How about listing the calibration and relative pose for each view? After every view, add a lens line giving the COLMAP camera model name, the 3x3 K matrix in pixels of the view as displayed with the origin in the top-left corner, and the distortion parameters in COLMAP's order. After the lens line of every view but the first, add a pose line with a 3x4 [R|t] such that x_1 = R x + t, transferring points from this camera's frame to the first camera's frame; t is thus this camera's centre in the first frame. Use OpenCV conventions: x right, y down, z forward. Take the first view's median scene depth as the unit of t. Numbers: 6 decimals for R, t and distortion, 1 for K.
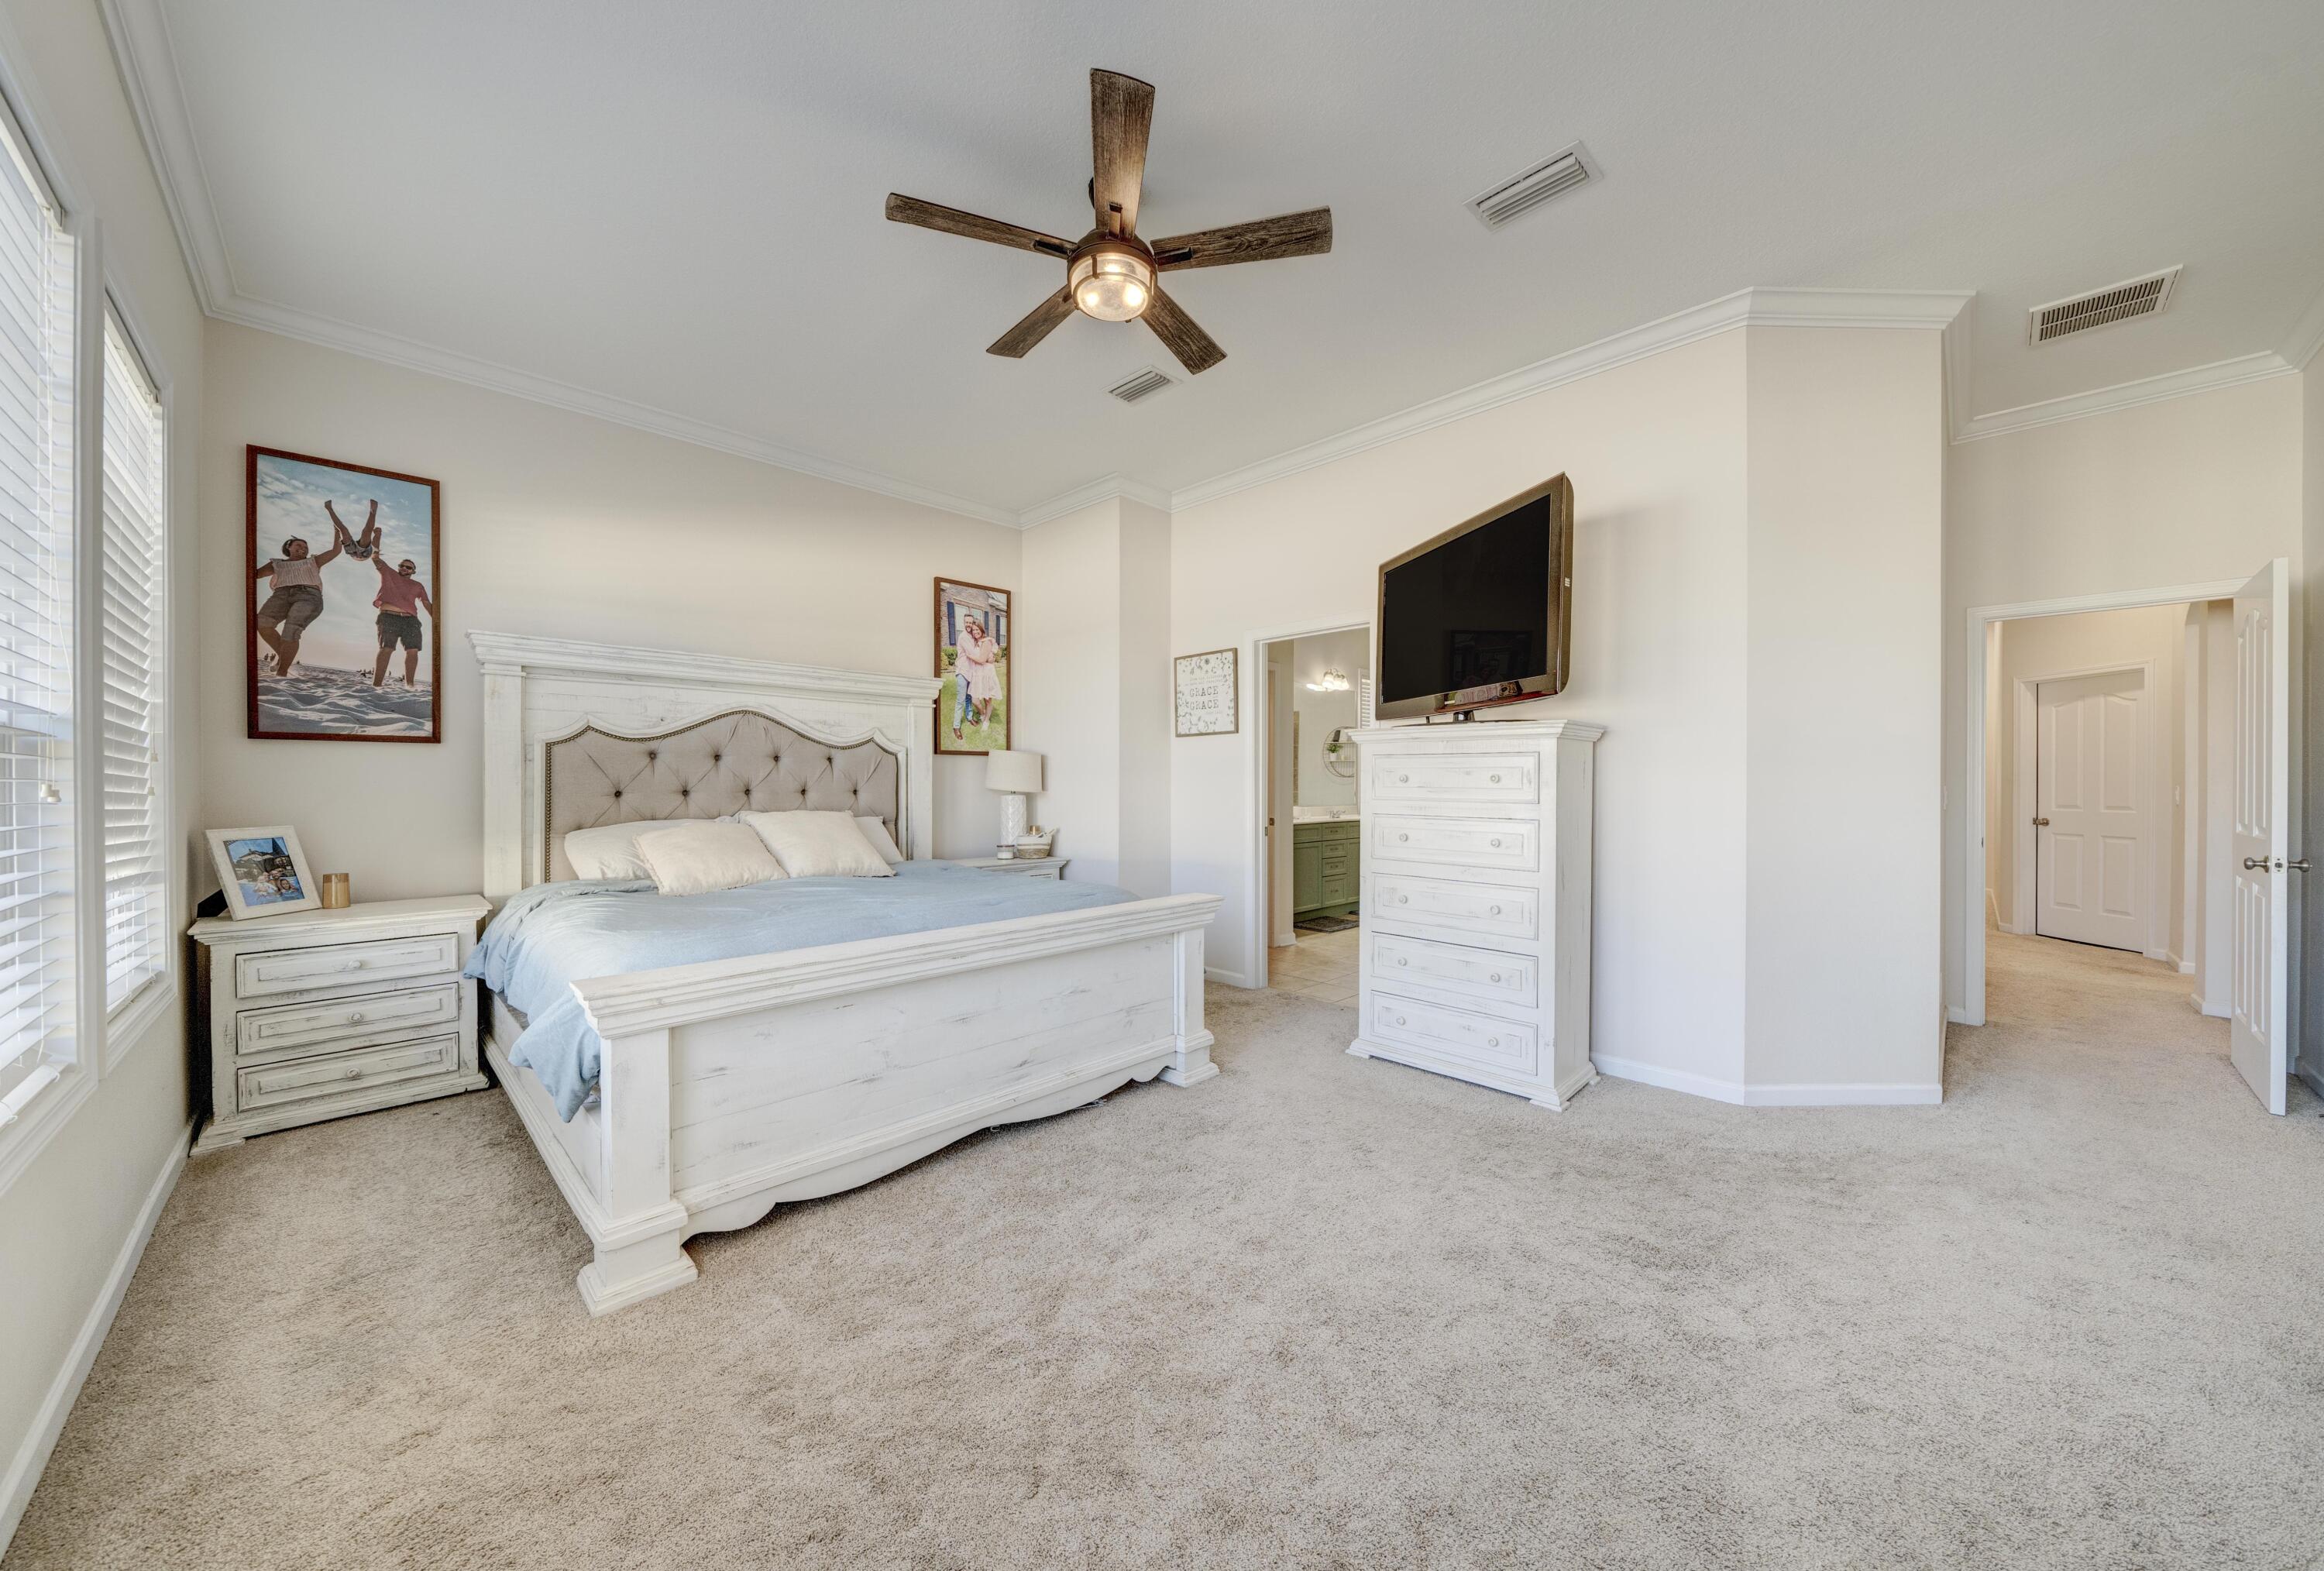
lens RADIAL K [[859.0, 0, 1138.1], [0, 859.0, 790.4], [0, 0, 1]] dist [-0.001147, -0.000093]
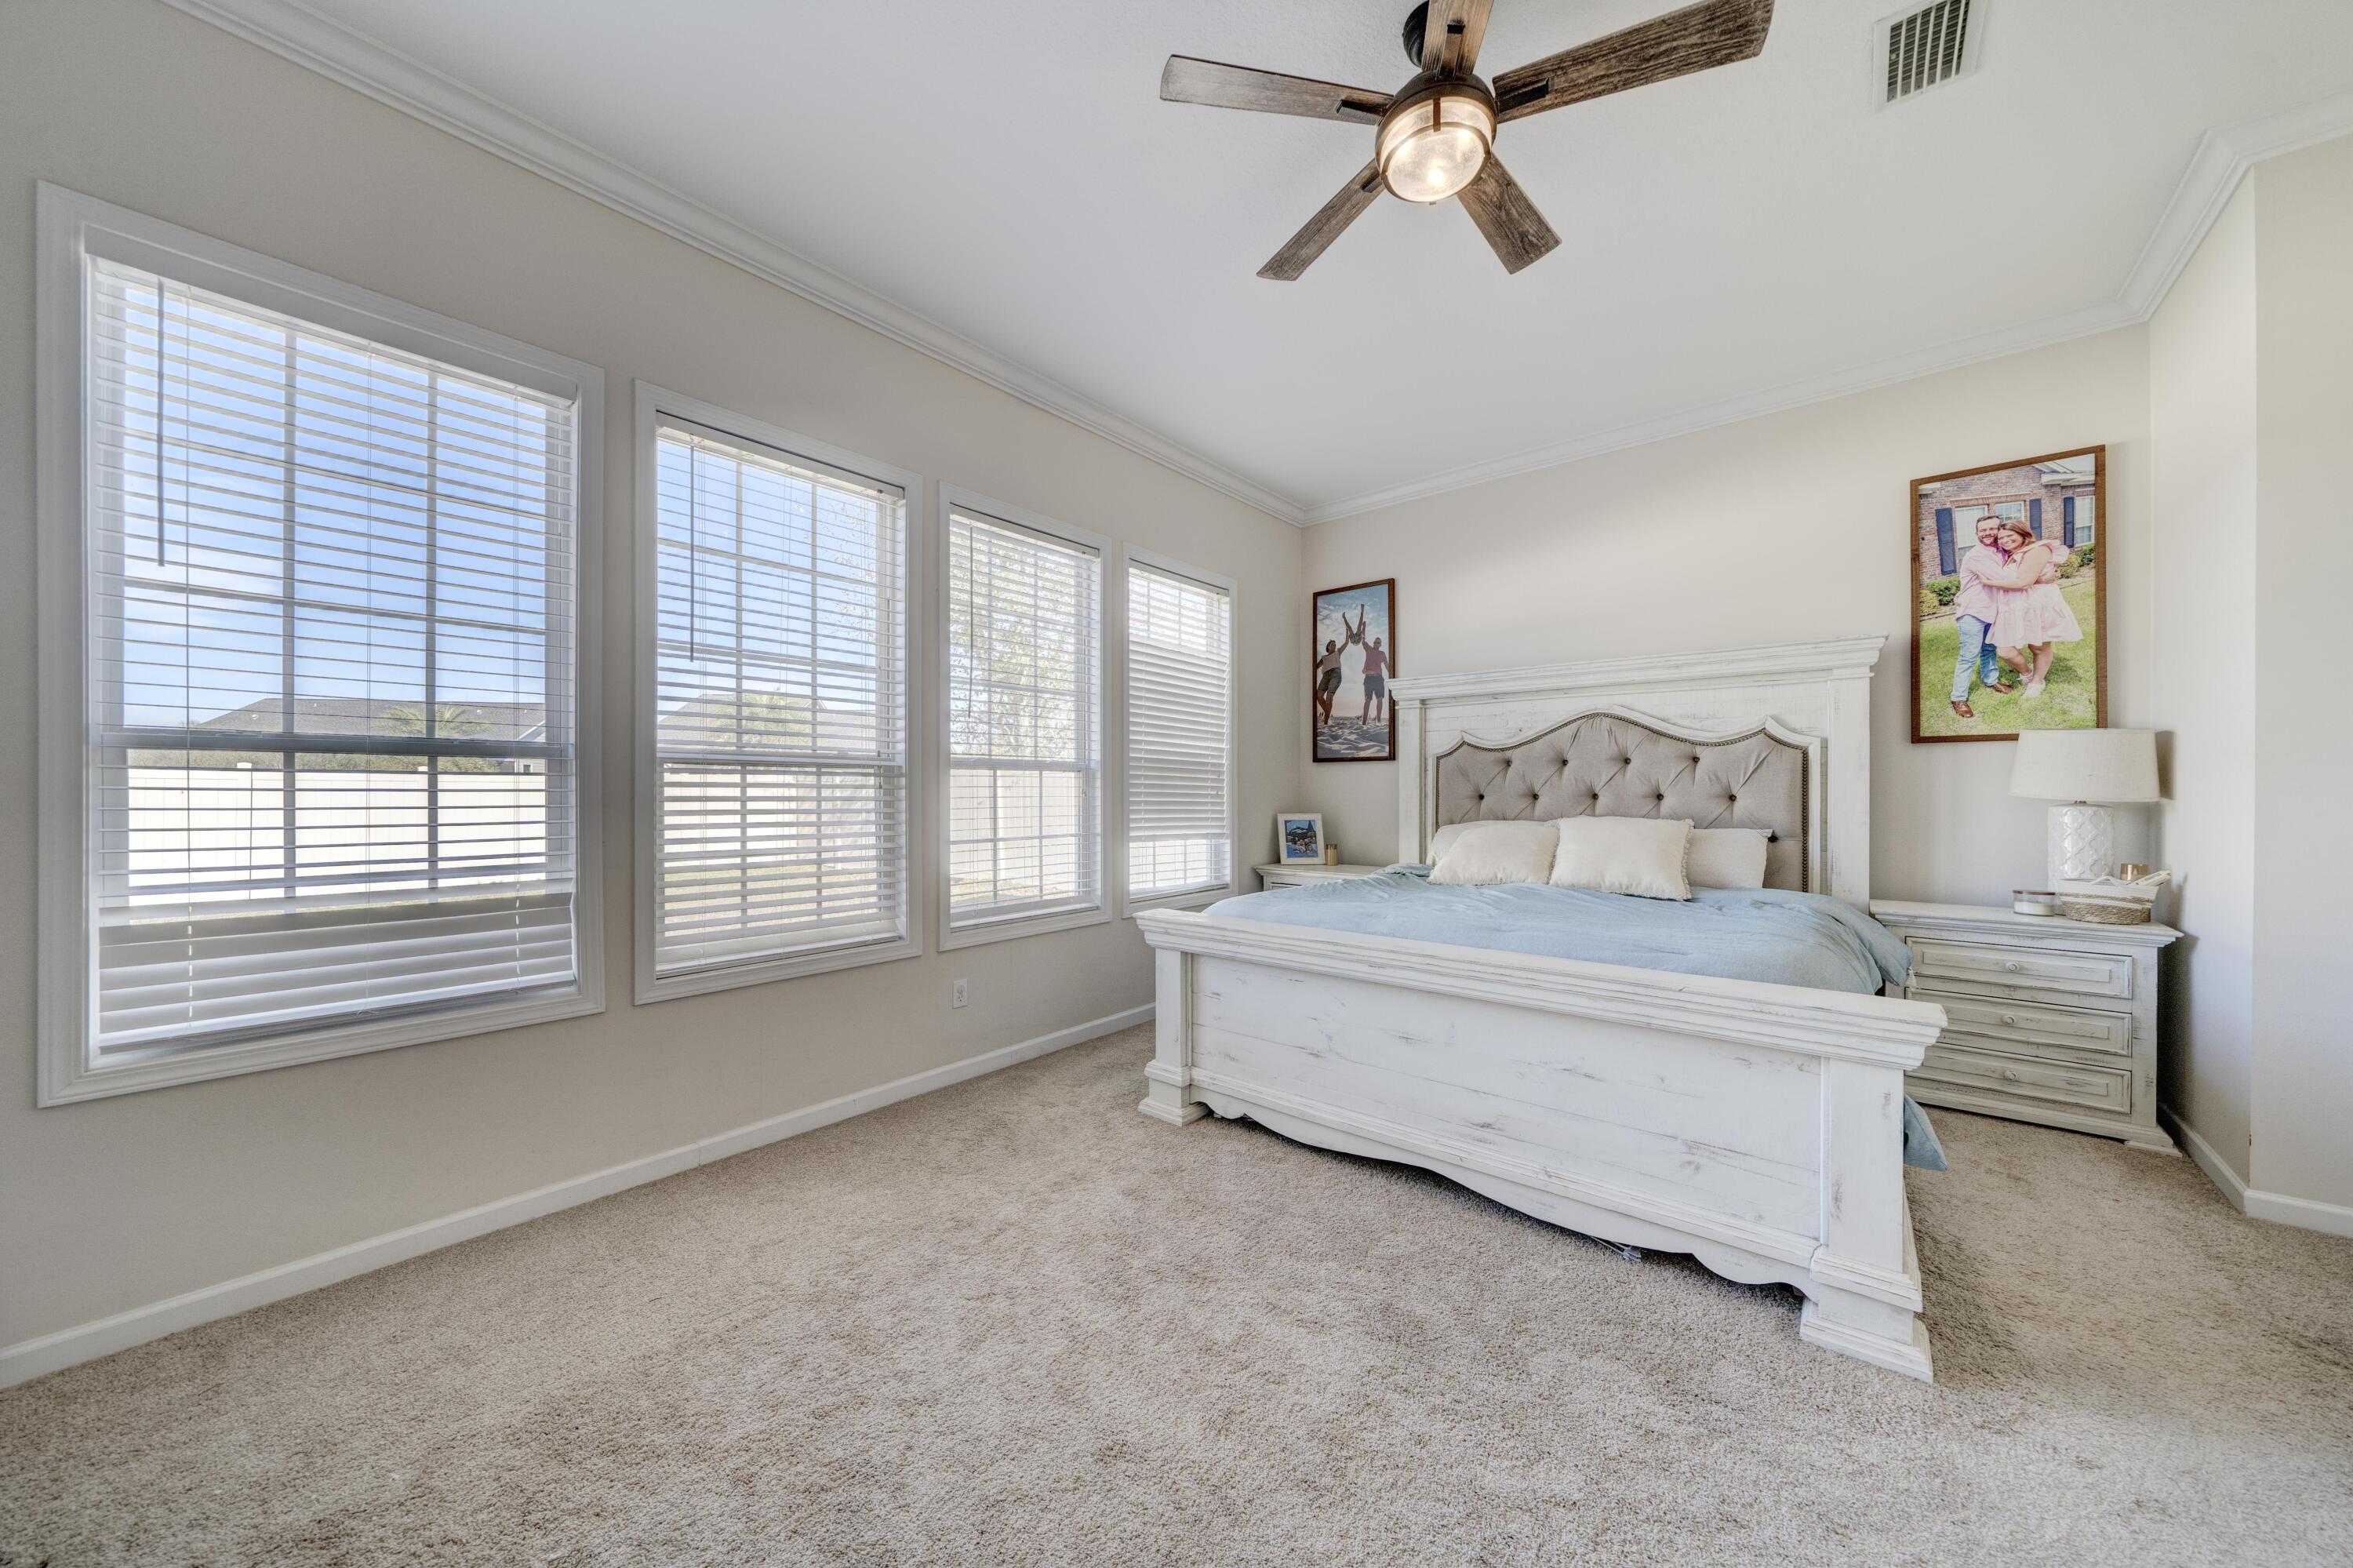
lens RADIAL K [[821.4, 0, 1170.1], [0, 821.4, 795.8], [0, 0, 1]] dist [-0.005829, -0.000306]
pose [[0.056731, 0.006294, -0.998370, 0.450746], [-0.006492, 0.999961, 0.005936, -0.001145], [0.998368, 0.006145, 0.056769, 0.462336]]
